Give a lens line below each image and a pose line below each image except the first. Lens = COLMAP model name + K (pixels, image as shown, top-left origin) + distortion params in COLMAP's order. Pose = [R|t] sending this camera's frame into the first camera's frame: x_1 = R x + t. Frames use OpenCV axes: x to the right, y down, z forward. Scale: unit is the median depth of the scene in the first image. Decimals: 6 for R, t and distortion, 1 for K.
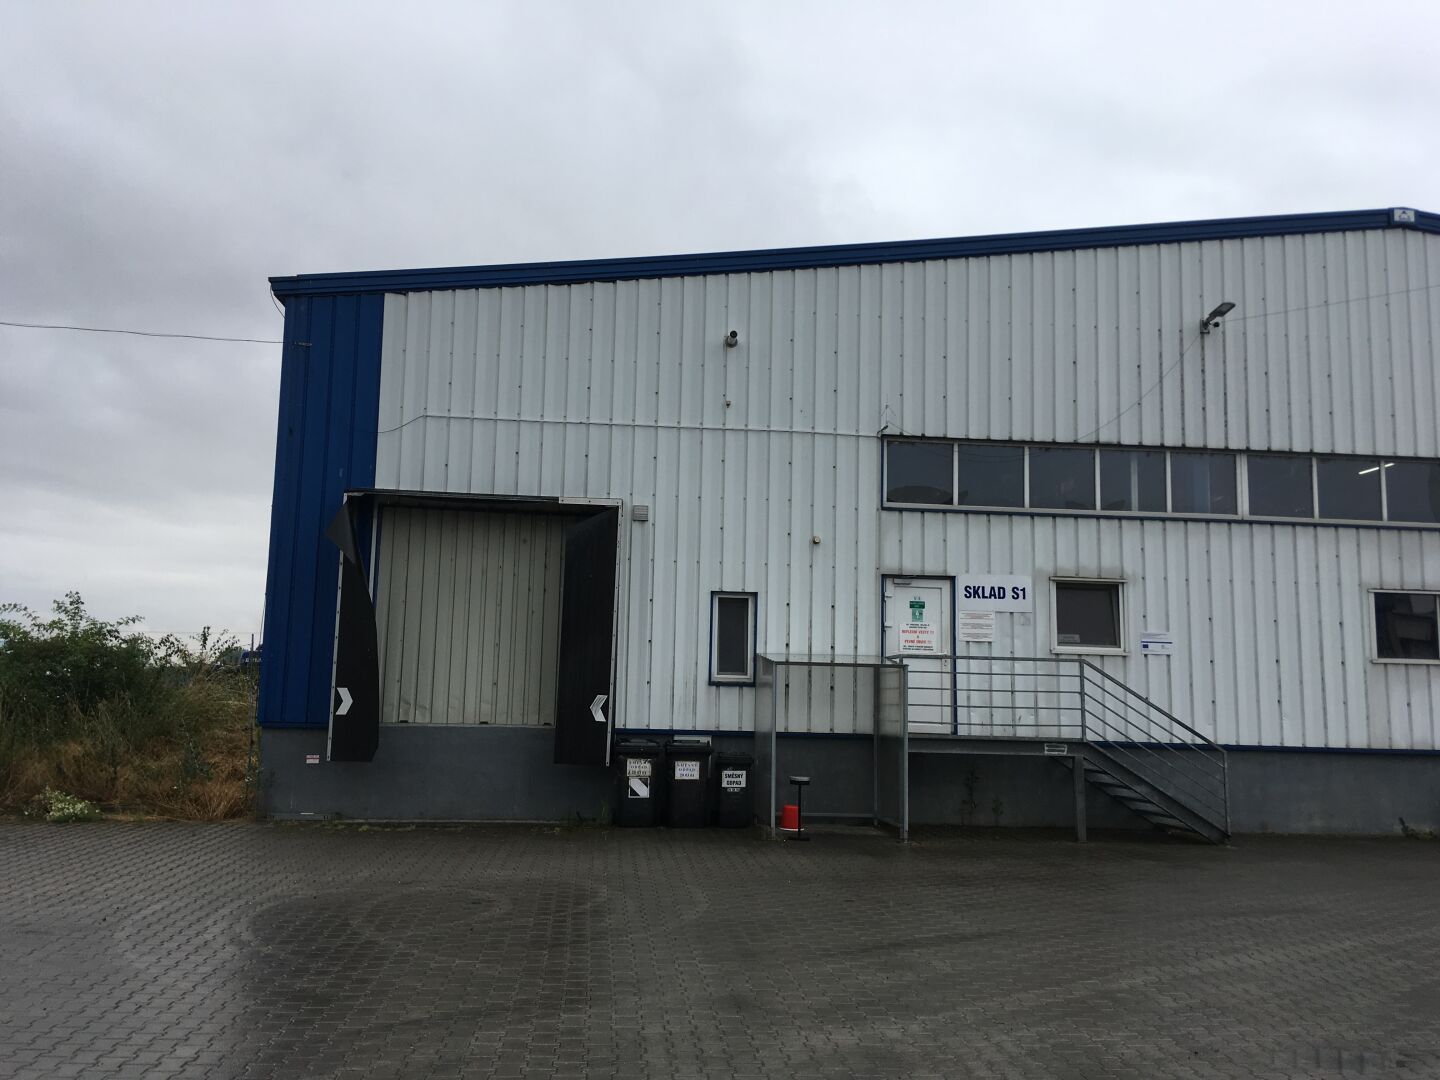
lens RADIAL K [[1229.3, 0, 714.1], [0, 1229.3, 535.1], [0, 0, 1]] dist [0.117138, -0.168149]
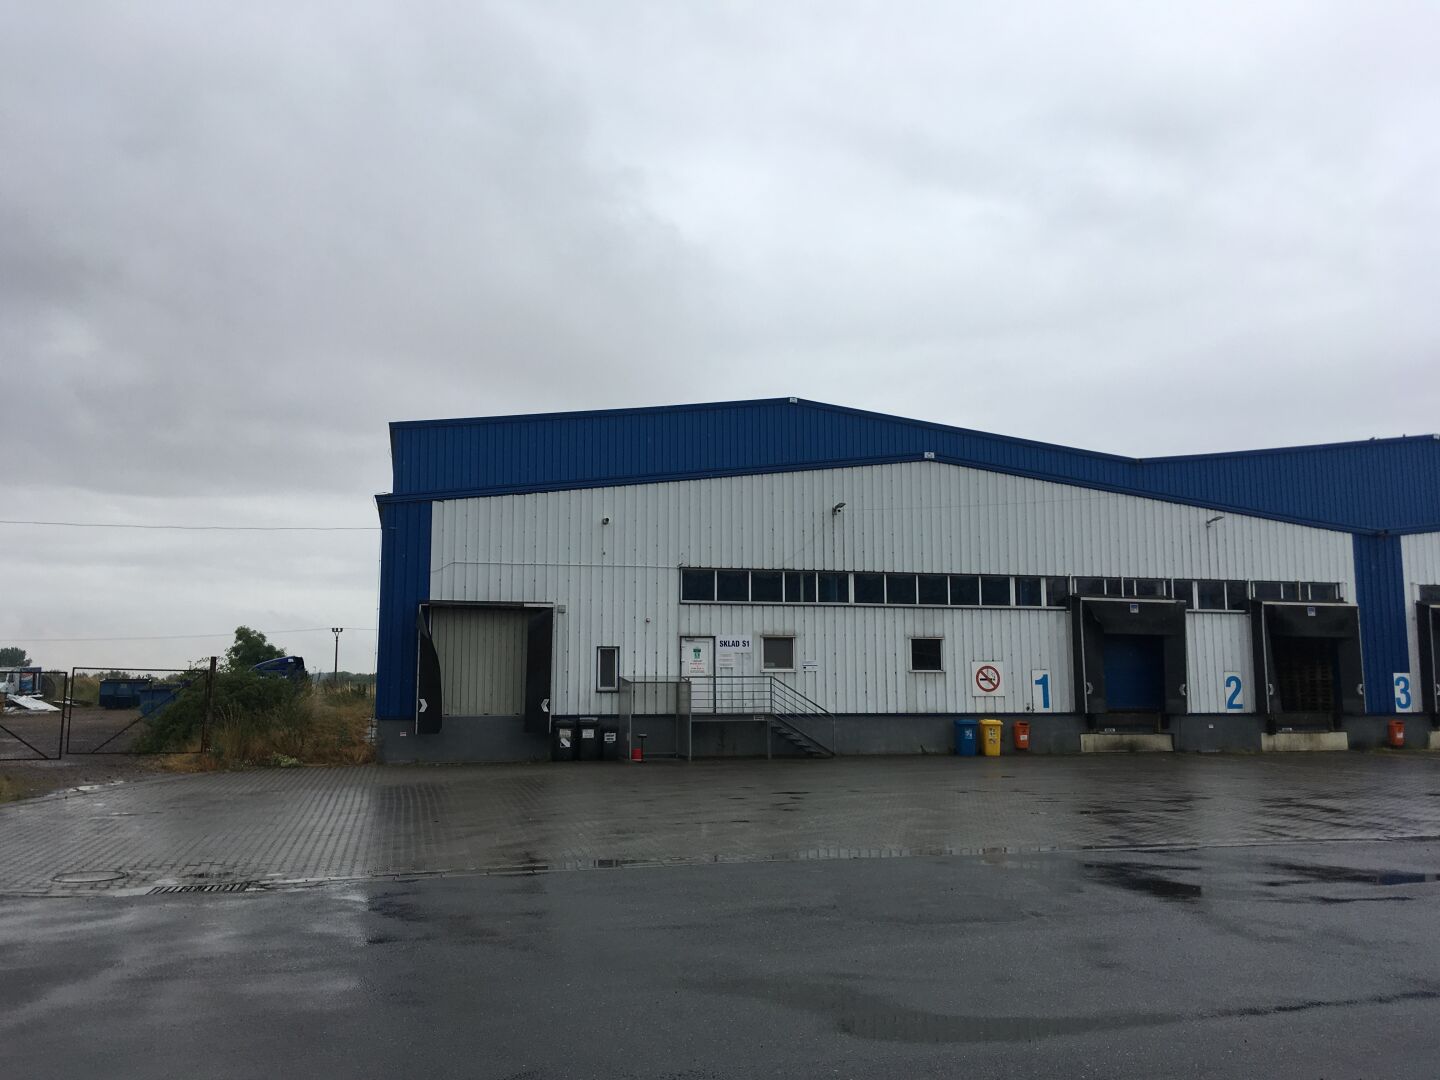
lens RADIAL K [[1229.3, 0, 729.1], [0, 1229.3, 535.5], [0, 0, 1]] dist [0.117138, -0.168149]
pose [[0.987065, -0.005257, 0.160235, -0.113630], [0.003825, 0.999950, 0.009240, -0.157639], [-0.160275, -0.008508, 0.987036, -1.058943]]
